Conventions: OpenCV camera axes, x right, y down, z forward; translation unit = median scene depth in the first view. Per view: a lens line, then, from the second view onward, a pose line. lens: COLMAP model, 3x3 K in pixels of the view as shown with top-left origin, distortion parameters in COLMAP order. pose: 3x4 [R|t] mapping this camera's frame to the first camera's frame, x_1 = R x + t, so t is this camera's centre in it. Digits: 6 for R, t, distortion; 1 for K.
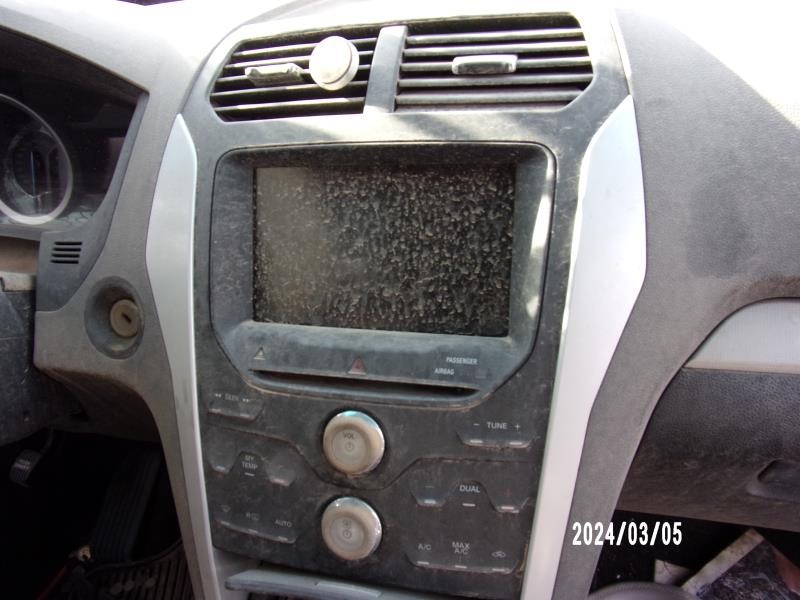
lens RADIAL K [[622.8, 0, 400.0], [0, 622.8, 300.0], [0, 0, 1]] dist [0.001663, -0.001895]
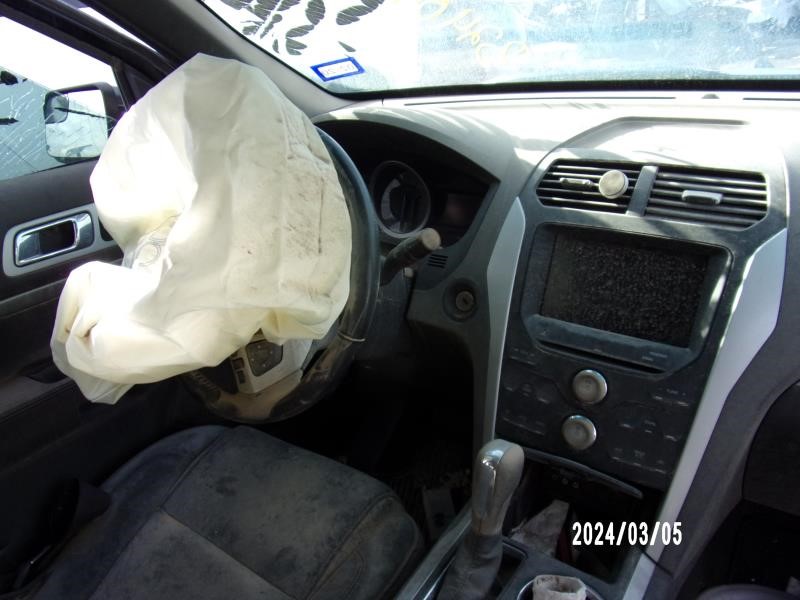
lens RADIAL K [[622.8, 0, 400.0], [0, 622.8, 300.0], [0, 0, 1]] dist [0.001663, -0.001895]
pose [[0.941125, 0.177990, -0.287409, -0.113028], [-0.189498, 0.981802, -0.012495, 0.098714], [0.279955, 0.066223, 0.957726, -0.936521]]
